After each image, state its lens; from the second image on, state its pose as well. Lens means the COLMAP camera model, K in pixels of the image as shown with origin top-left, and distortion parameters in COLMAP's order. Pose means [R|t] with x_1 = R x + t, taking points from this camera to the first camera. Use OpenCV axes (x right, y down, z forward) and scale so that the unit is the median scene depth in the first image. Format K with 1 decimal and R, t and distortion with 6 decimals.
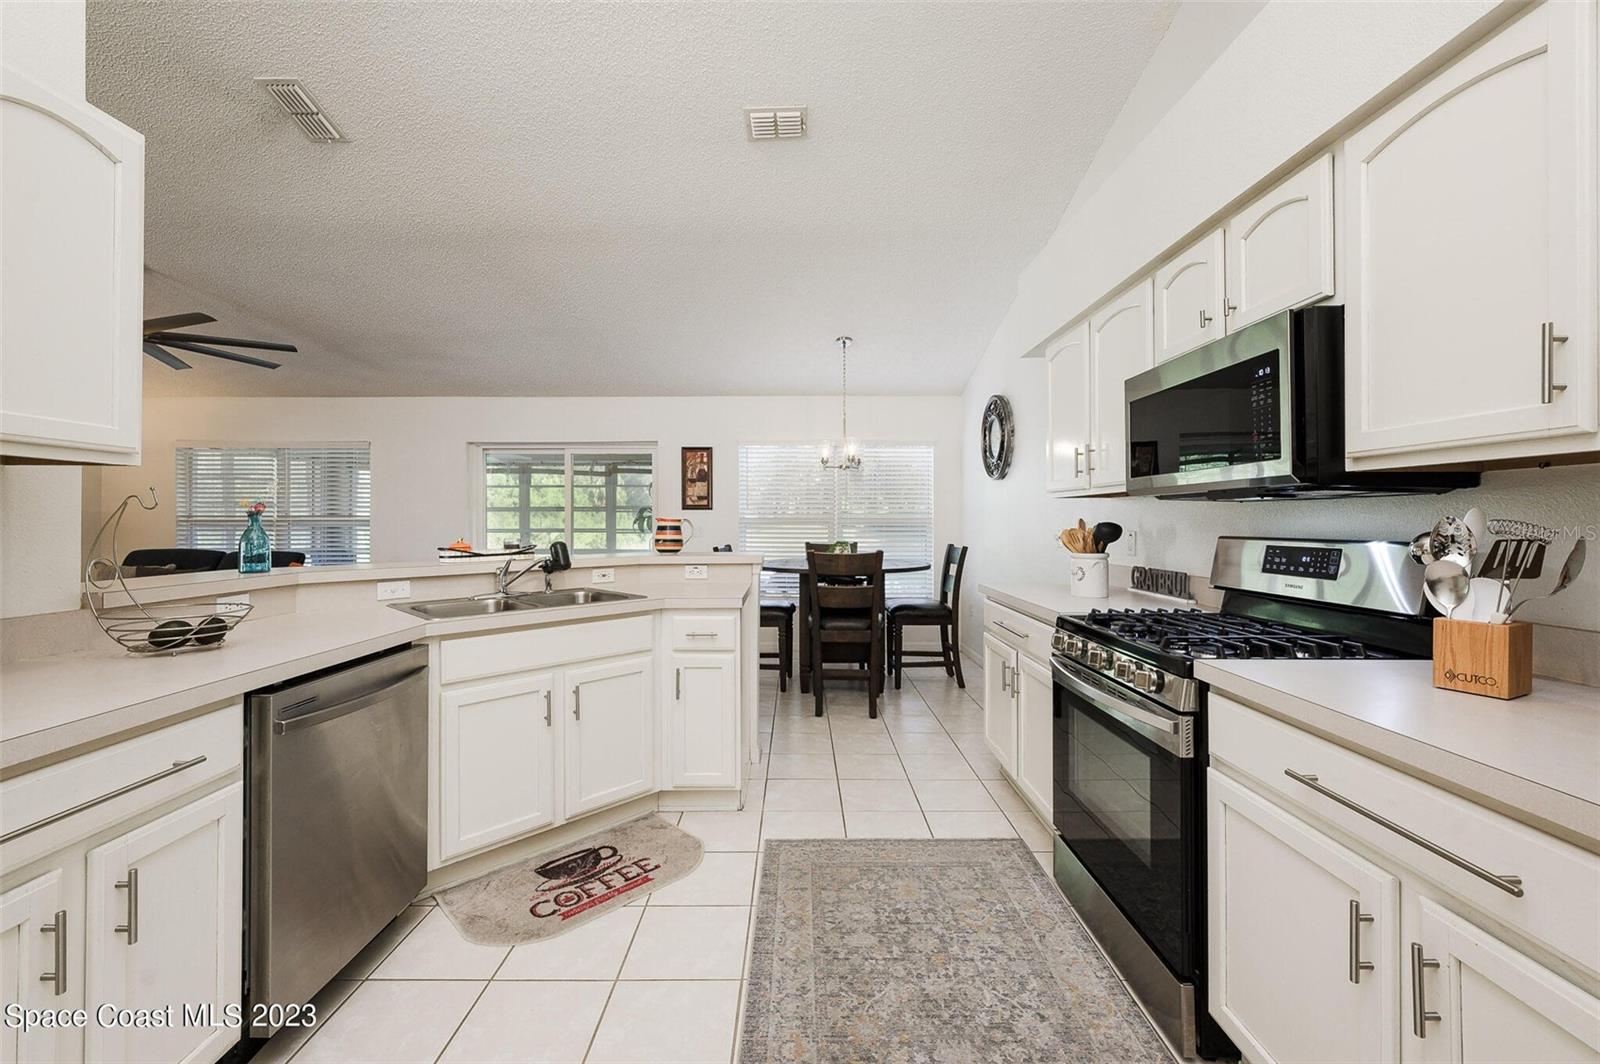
lens RADIAL K [[634.3, 0, 800.4], [0, 634.3, 522.5], [0, 0, 1]] dist [-0.002807, 0.000257]
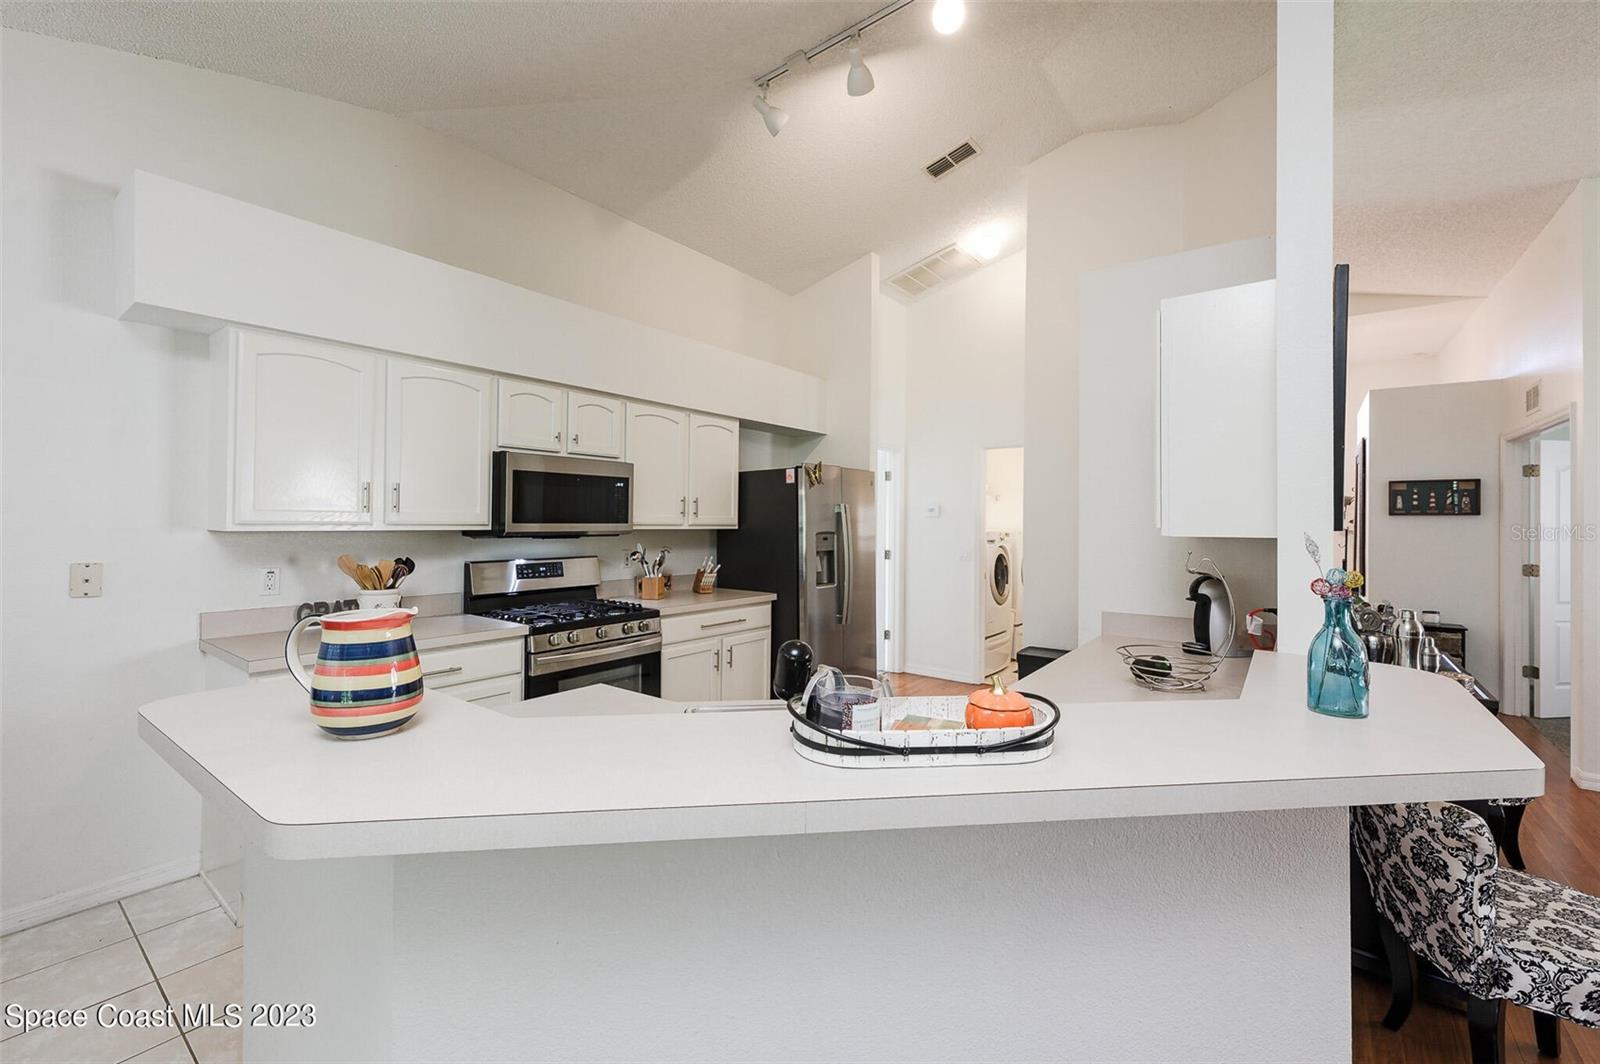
lens RADIAL K [[634.3, 0, 826.0], [0, 634.3, 523.5], [0, 0, 1]] dist [-0.002807, 0.000257]
pose [[-0.799312, 0.002807, 0.600910, -1.133147], [0.000112, 0.999990, -0.004523, -0.077665], [-0.600916, -0.003548, -0.799304, 2.155867]]
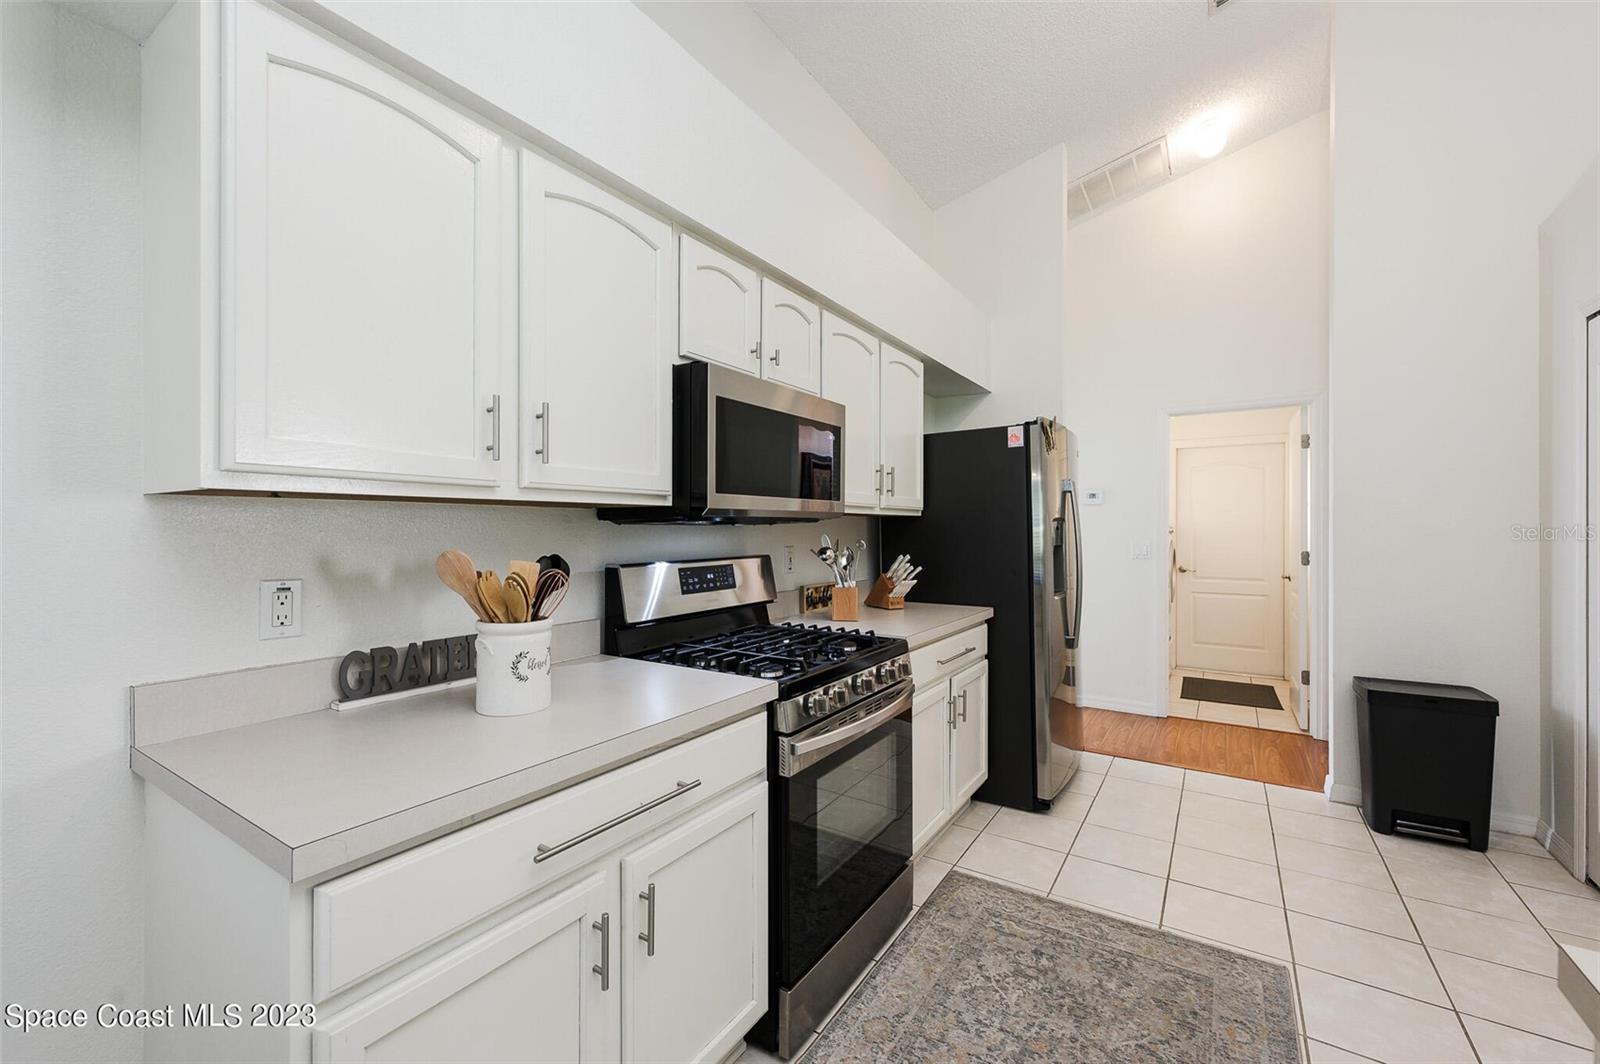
lens RADIAL K [[634.3, 0, 794.4], [0, 634.3, 532.8], [0, 0, 1]] dist [-0.002807, 0.000257]
pose [[-0.827127, 0.007290, 0.561967, 0.002043], [0.009863, 0.999950, 0.001546, -0.024747], [-0.561928, 0.006821, -0.827158, 2.004071]]
